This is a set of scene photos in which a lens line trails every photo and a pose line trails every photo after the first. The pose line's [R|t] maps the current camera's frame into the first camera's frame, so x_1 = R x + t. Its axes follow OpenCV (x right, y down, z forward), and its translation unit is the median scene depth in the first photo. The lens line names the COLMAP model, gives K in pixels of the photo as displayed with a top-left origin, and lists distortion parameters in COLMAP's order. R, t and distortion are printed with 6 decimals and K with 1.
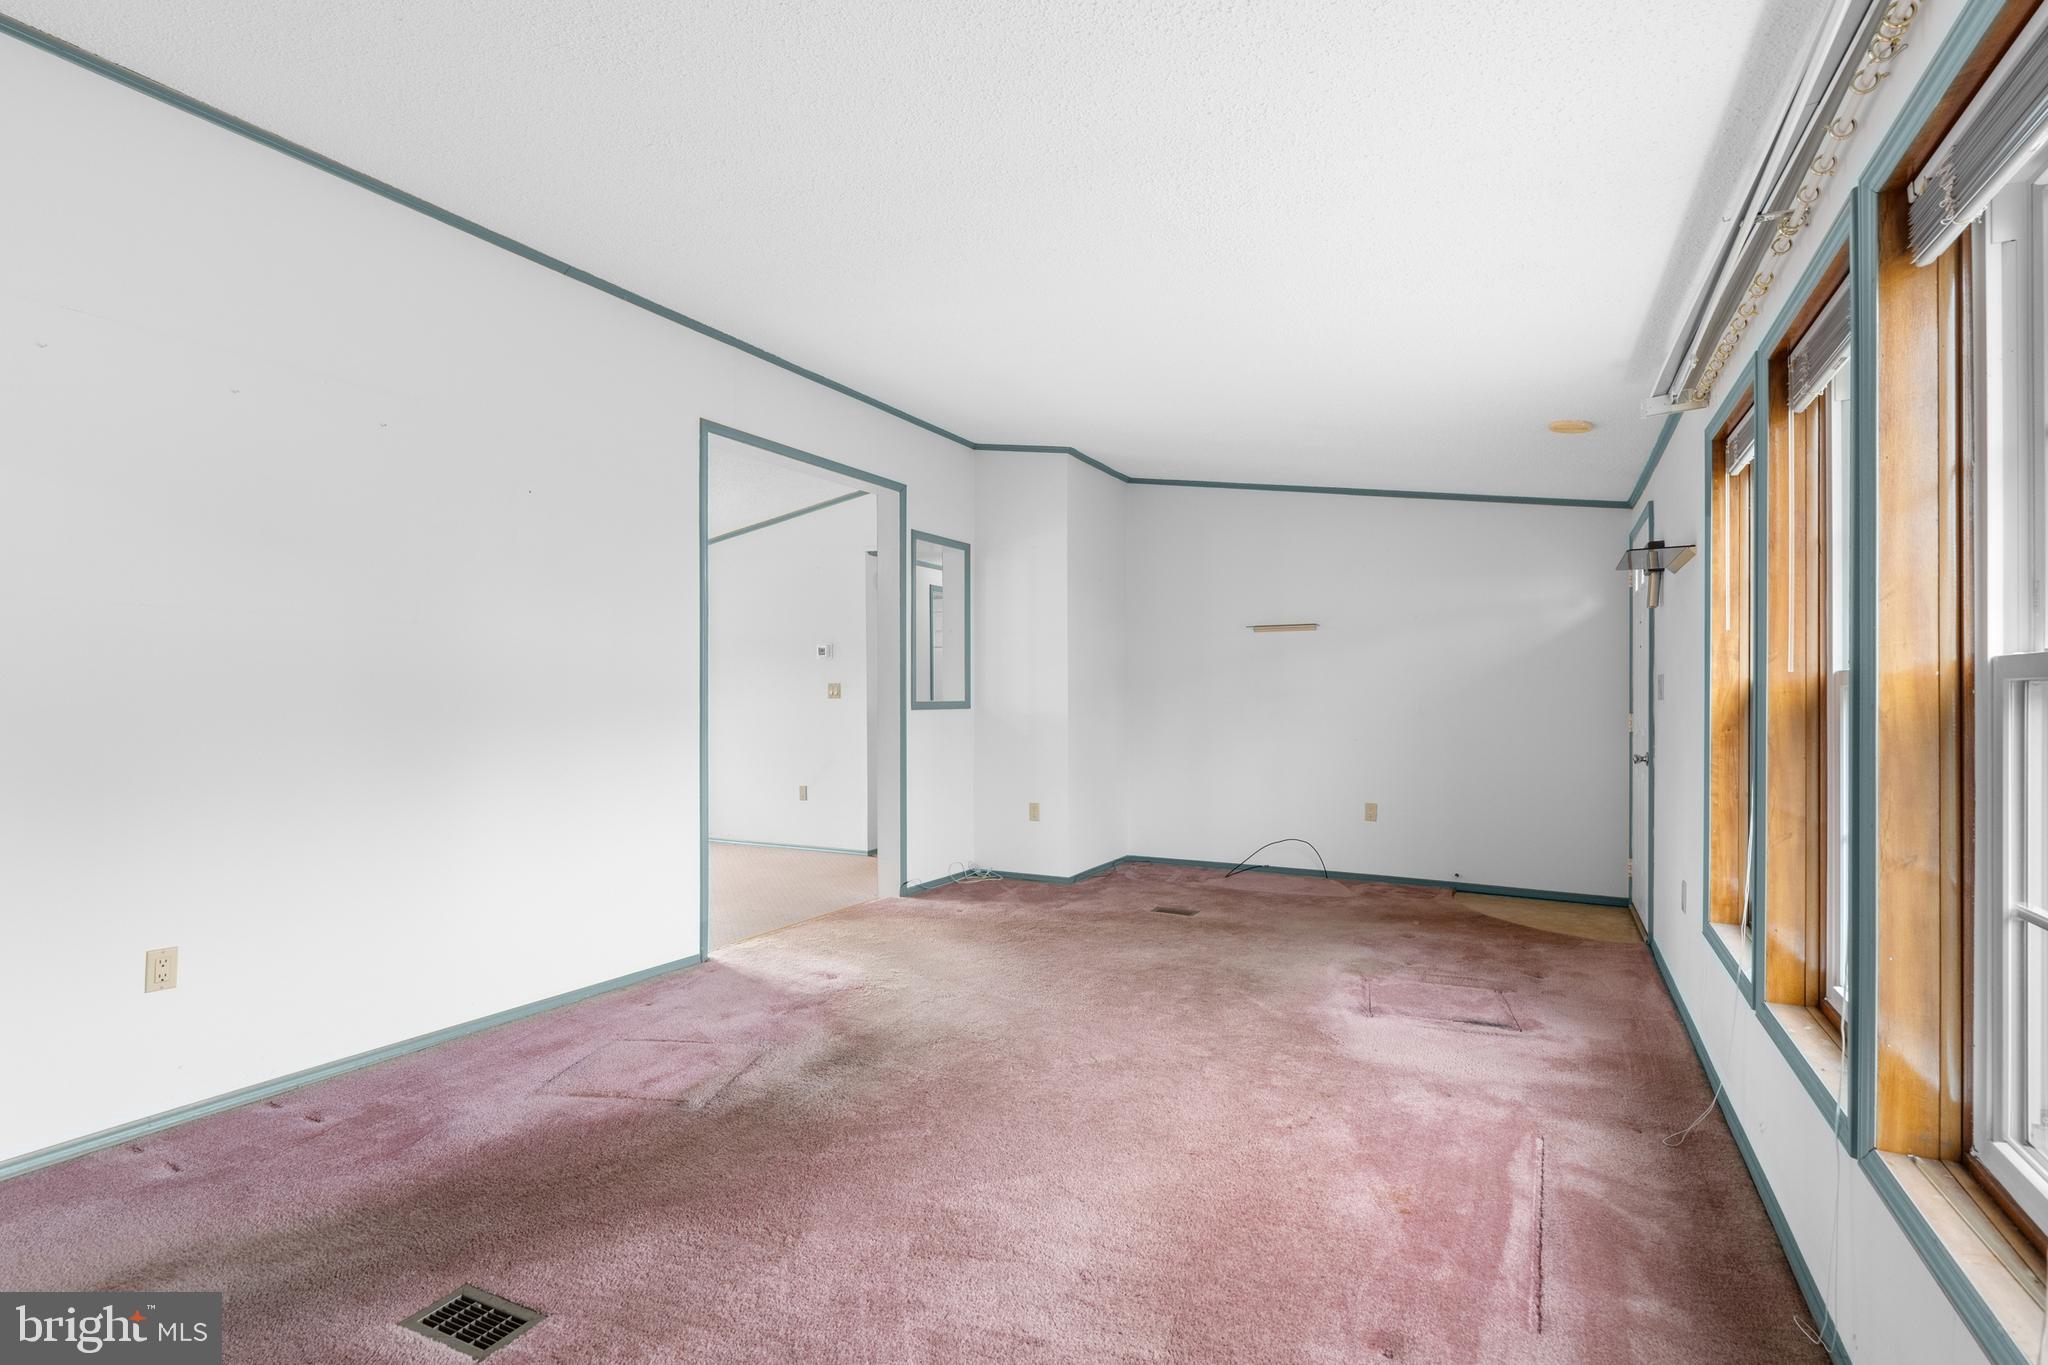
lens RADIAL K [[968.0, 0, 1027.9], [0, 968.0, 692.6], [0, 0, 1]] dist [-0.018087, 0.001477]
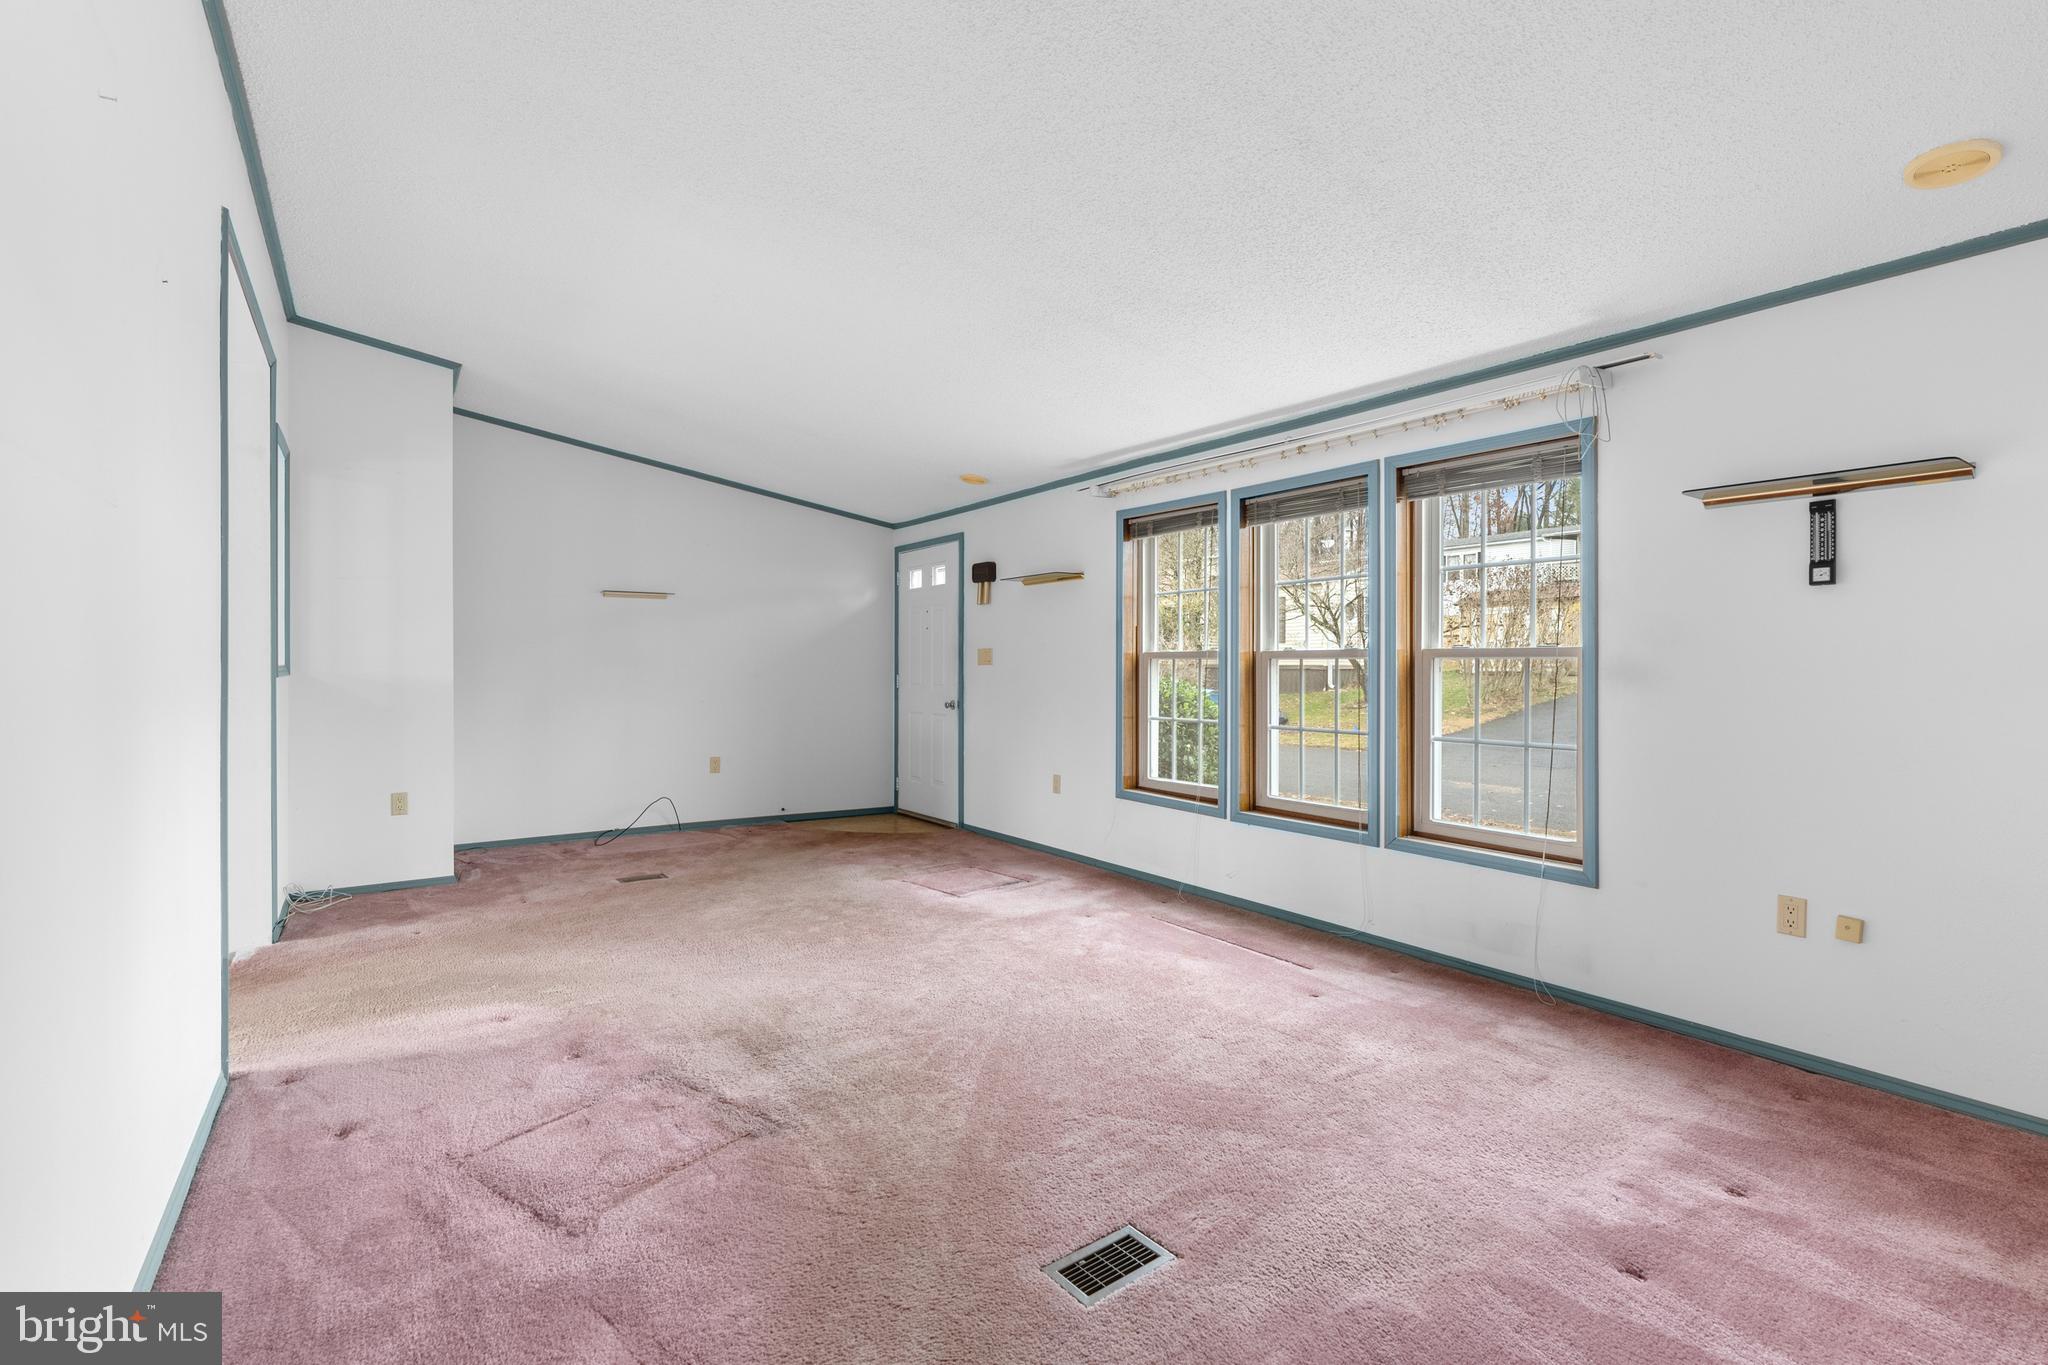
lens RADIAL K [[949.3, 0, 1013.0], [0, 949.3, 684.9], [0, 0, 1]] dist [0.001574, -0.000052]
pose [[0.448089, -0.015326, 0.893857, -0.708845], [-0.011118, 0.999680, 0.022713, 0.002415], [-0.893920, -0.020116, 0.447776, 0.295963]]
